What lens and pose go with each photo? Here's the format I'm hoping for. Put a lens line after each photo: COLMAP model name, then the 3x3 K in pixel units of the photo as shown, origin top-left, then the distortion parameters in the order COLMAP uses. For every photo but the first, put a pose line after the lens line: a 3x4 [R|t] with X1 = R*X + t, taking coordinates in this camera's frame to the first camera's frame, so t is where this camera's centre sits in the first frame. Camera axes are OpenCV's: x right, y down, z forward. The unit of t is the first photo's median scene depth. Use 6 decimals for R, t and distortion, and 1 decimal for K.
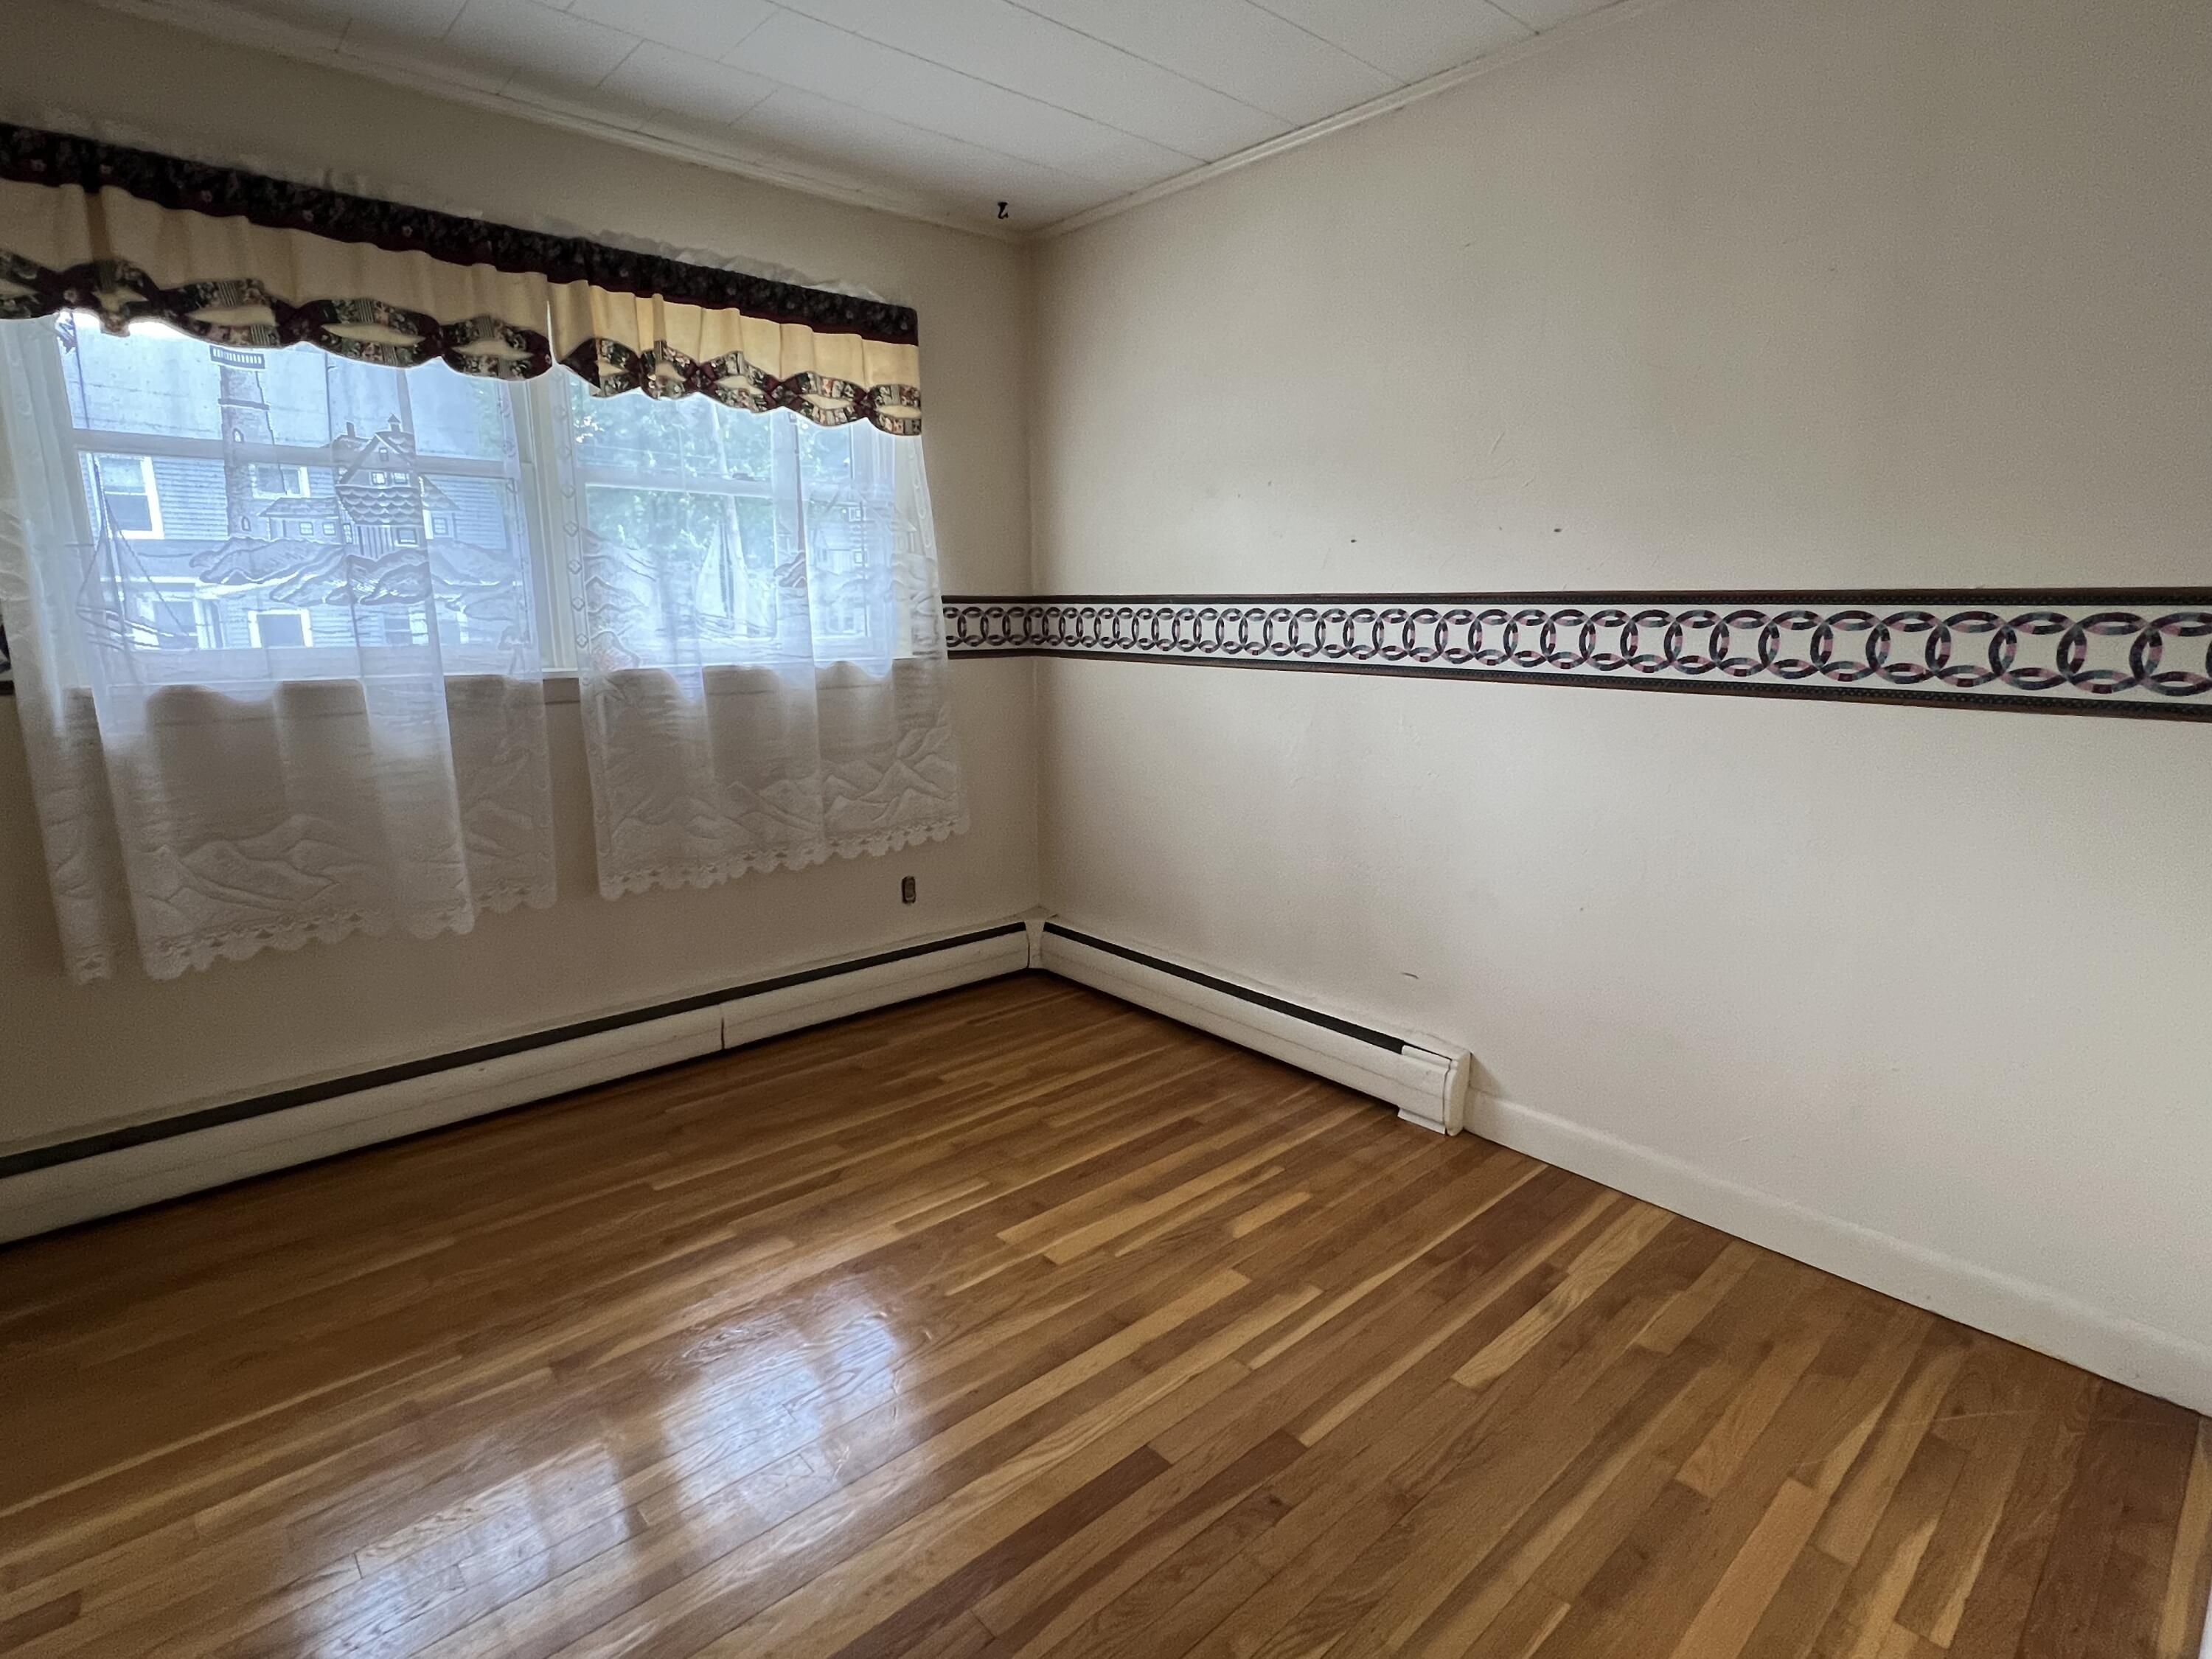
lens RADIAL K [[1113.5, 0, 1110.7], [0, 1113.5, 832.1], [0, 0, 1]] dist [-0.003817, -0.000082]
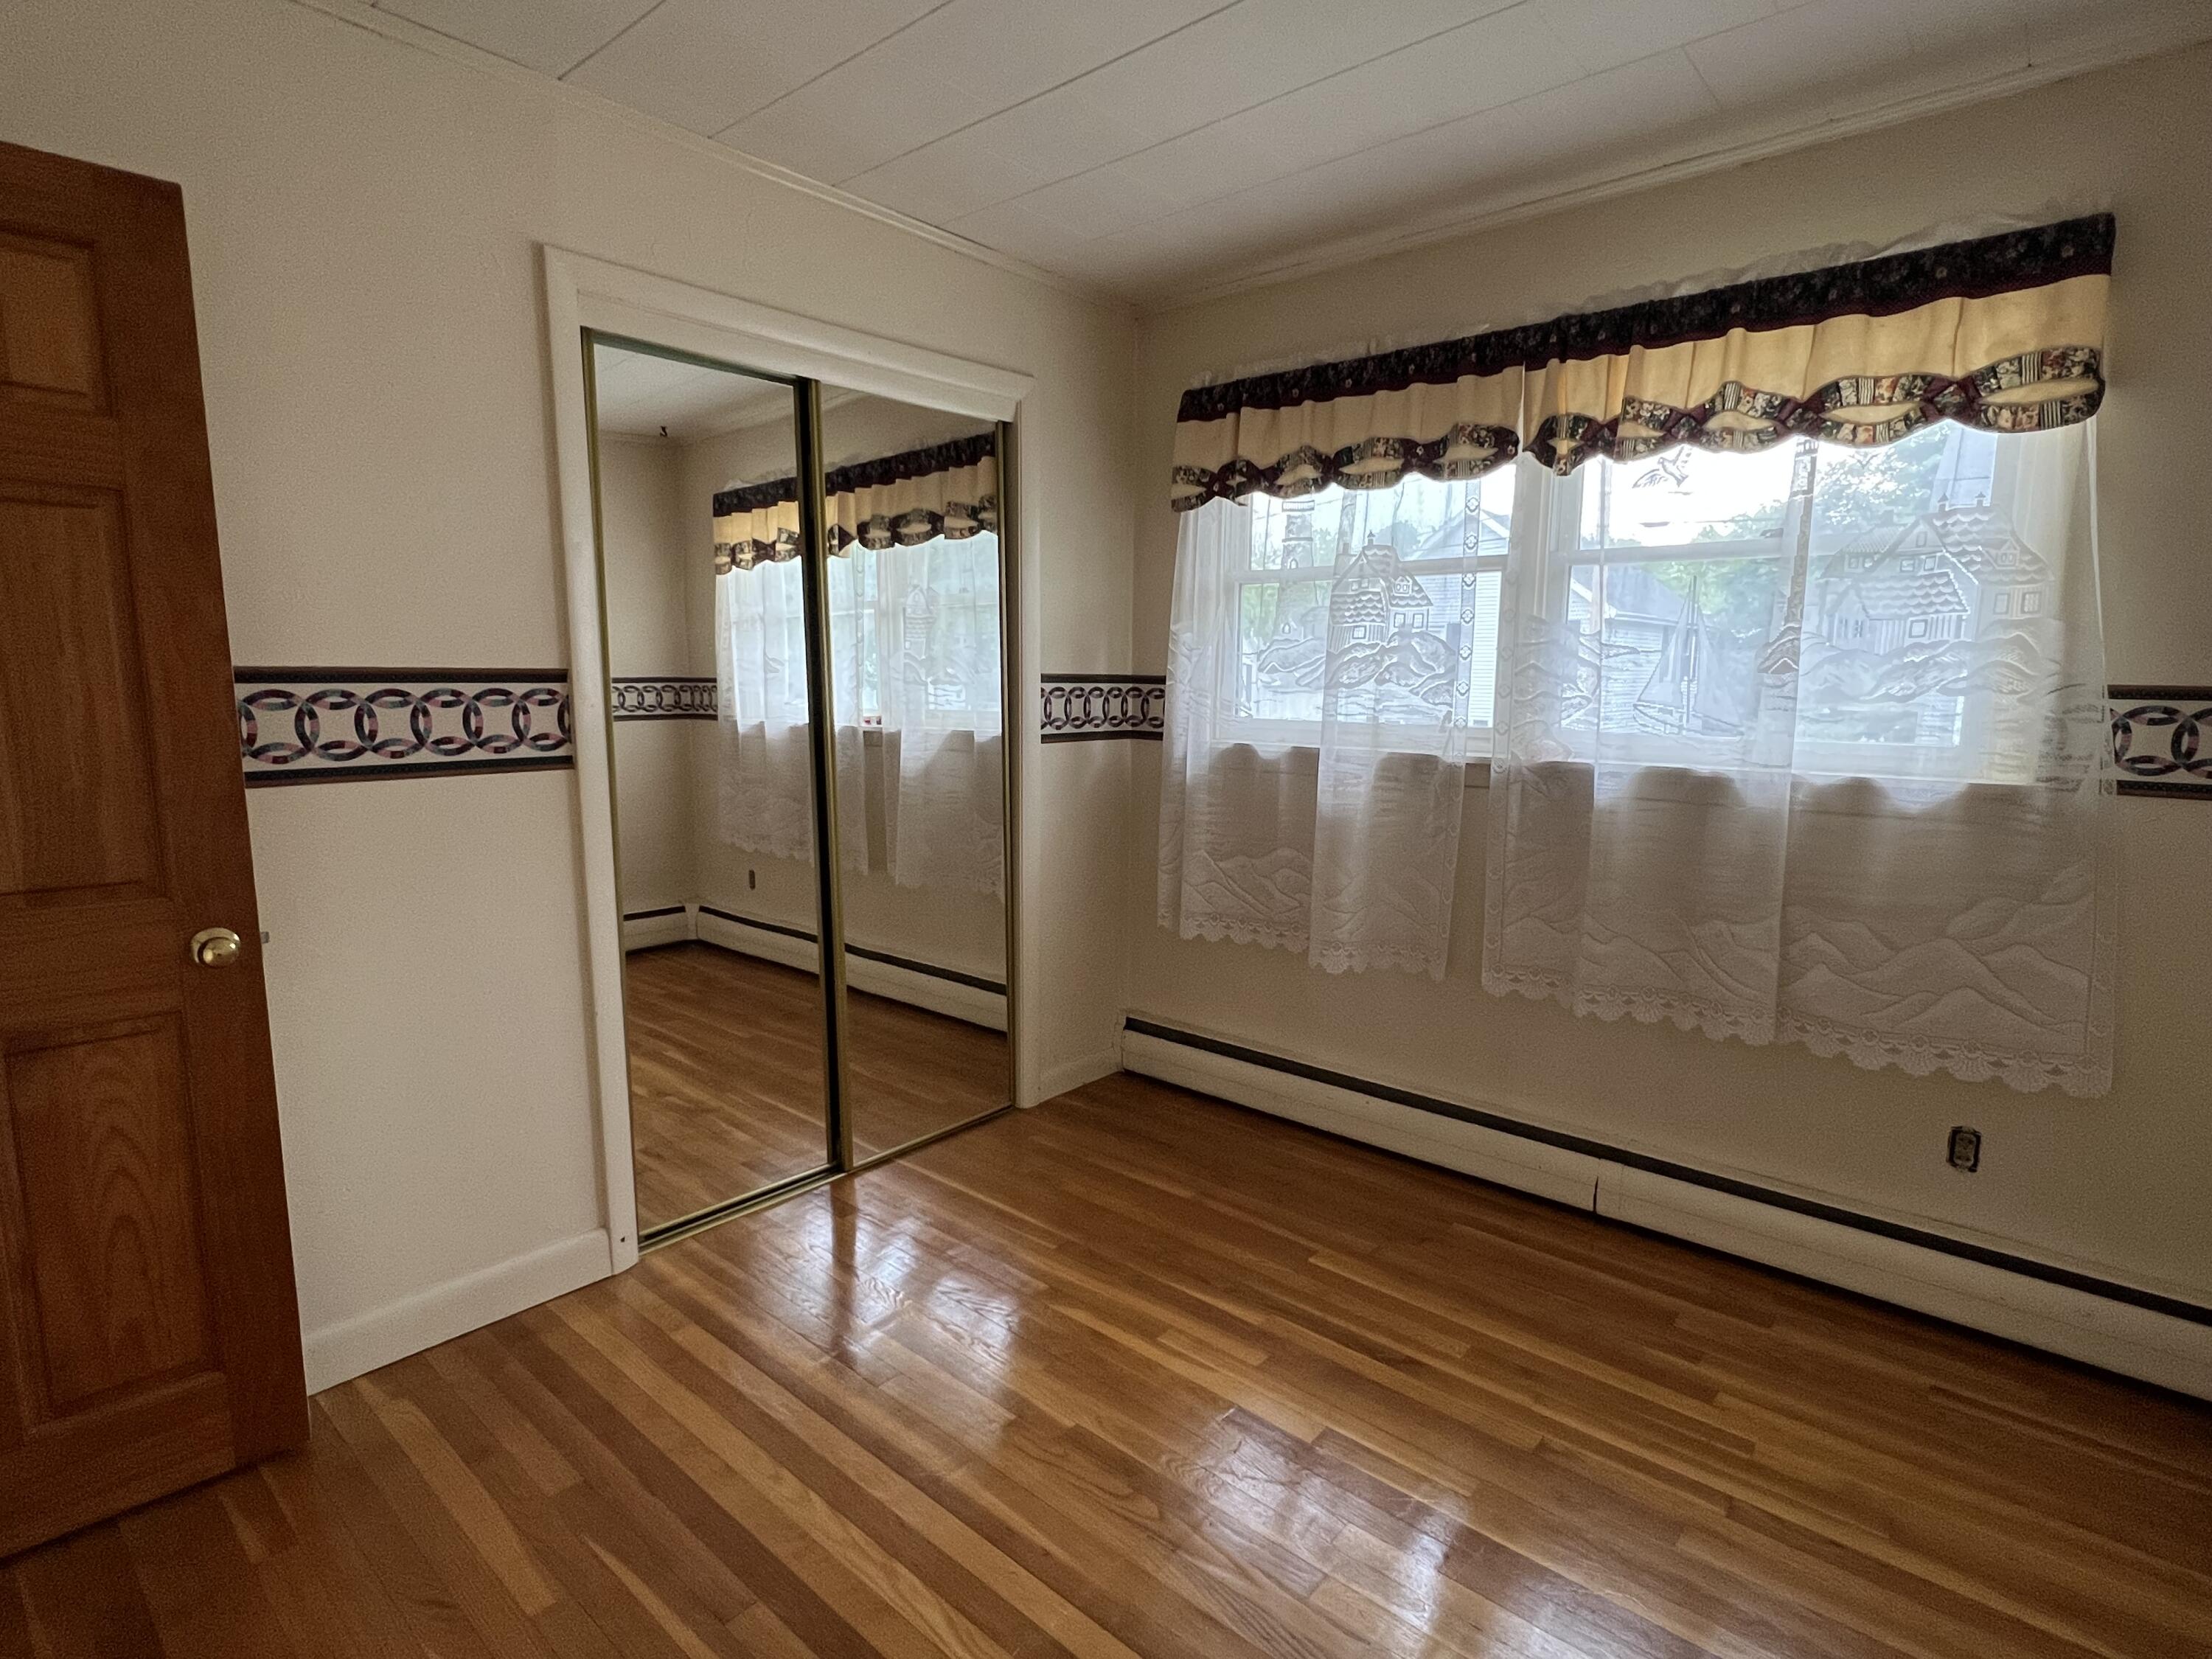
lens RADIAL K [[1092.1, 0, 1111.1], [0, 1092.1, 839.3], [0, 0, 1]] dist [-0.000518, -0.000242]
pose [[0.137208, 0.139435, -0.980679, 0.438142], [-0.214309, 0.970772, 0.108042, -0.106807], [0.967081, 0.195345, 0.163080, 0.528699]]
